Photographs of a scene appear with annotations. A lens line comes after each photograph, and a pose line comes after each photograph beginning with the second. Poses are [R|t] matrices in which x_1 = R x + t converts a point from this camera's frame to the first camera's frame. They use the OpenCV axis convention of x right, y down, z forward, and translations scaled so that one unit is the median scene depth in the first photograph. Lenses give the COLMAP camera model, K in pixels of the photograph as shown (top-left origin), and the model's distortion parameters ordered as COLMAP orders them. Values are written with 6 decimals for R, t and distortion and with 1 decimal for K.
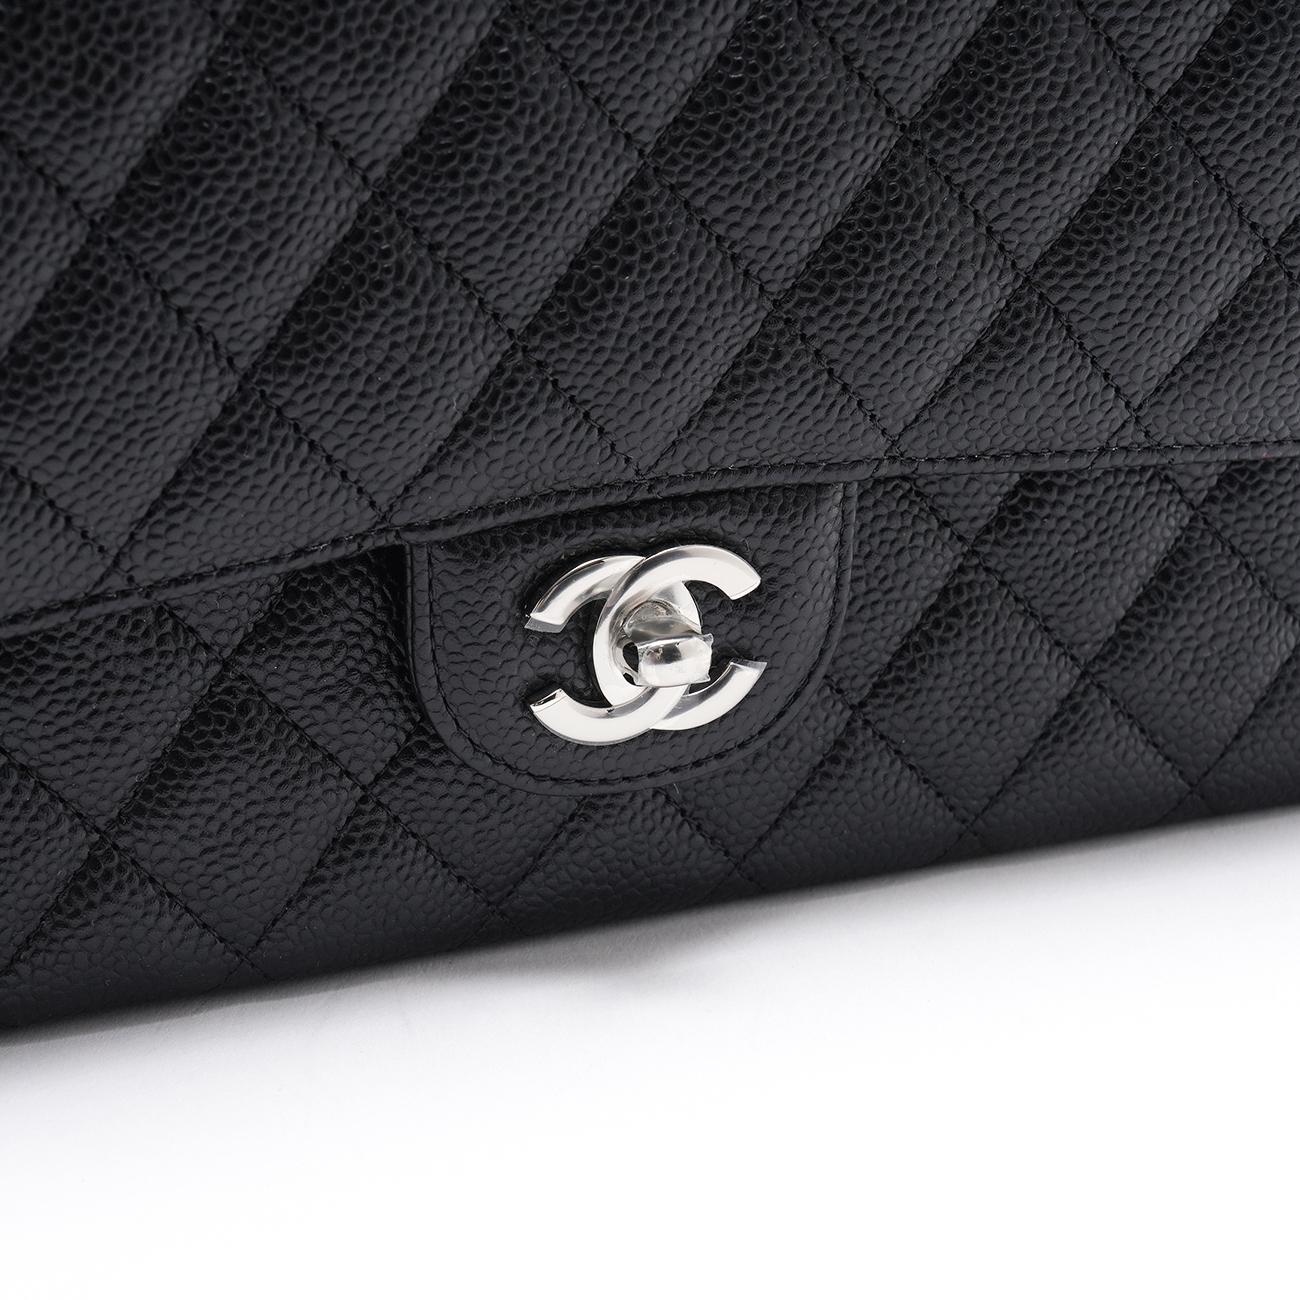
lens RADIAL K [[4059.7, 0, 641.3], [0, 4059.7, 643.2], [0, 0, 1]] dist [0.311082, 0.000000]
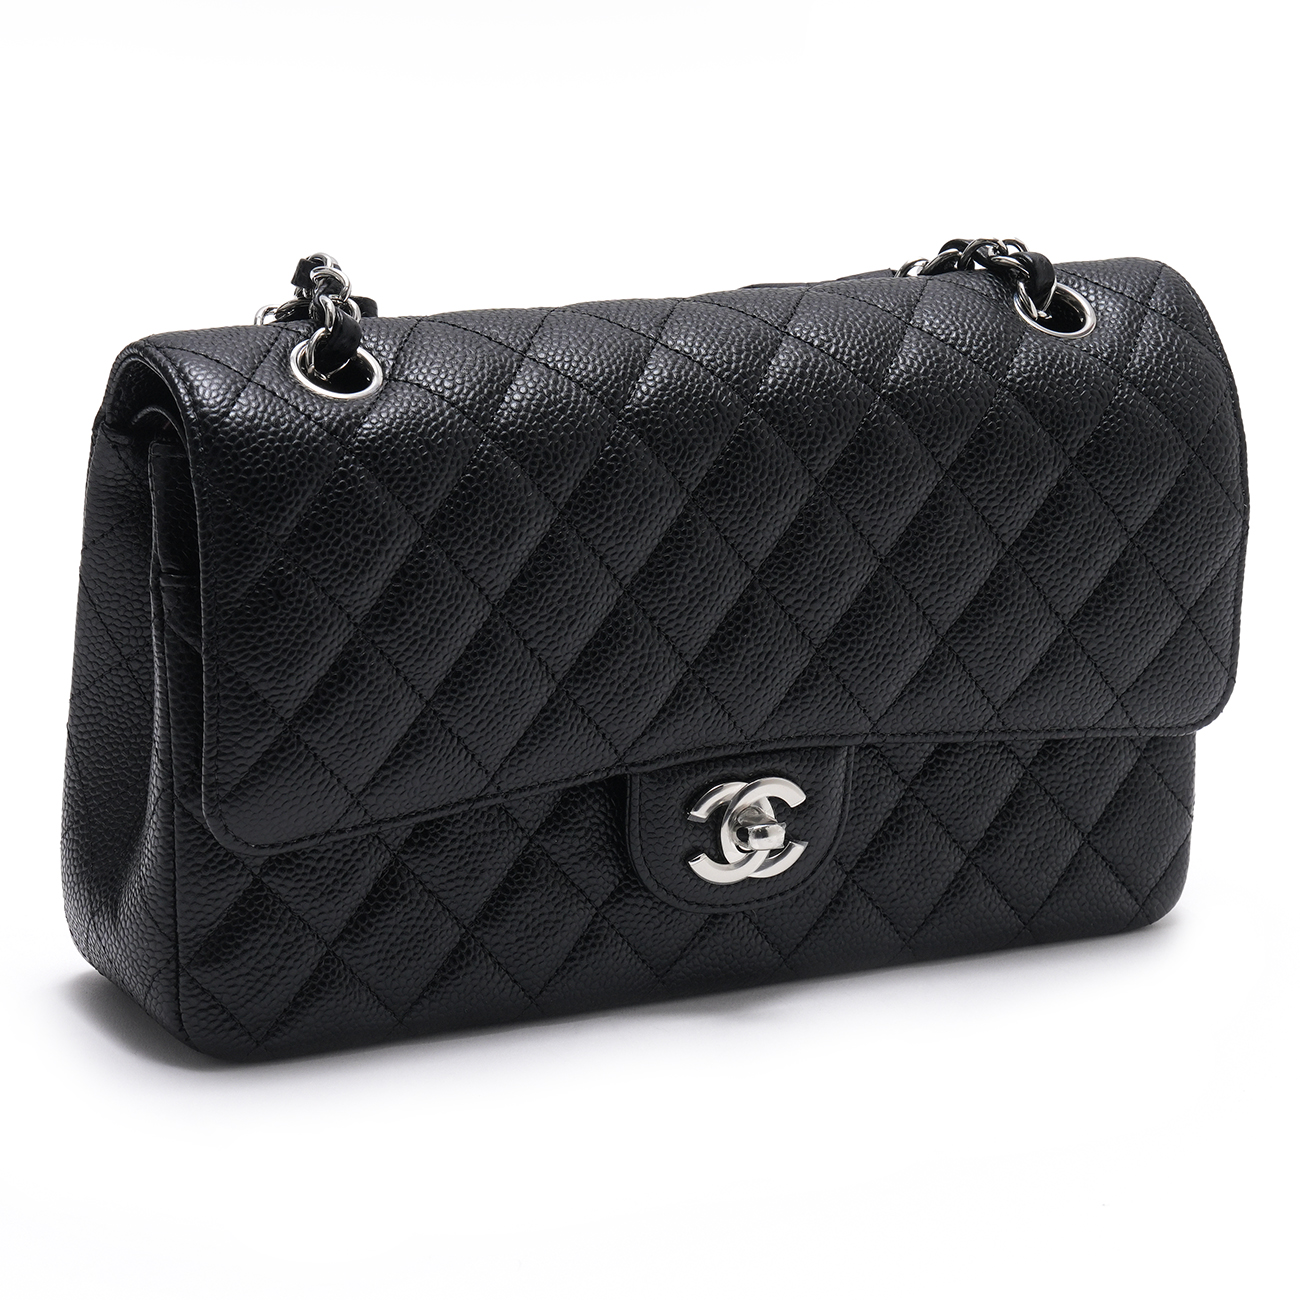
lens RADIAL K [[4059.7, 0, 652.8], [0, 4059.7, 649.1], [0, 0, 1]] dist [0.311082, 0.000000]
pose [[0.996635, 0.000149, 0.081971, -0.200247], [0.009065, 0.993664, -0.112022, 0.129449], [-0.081469, 0.112388, 0.990319, -0.888022]]
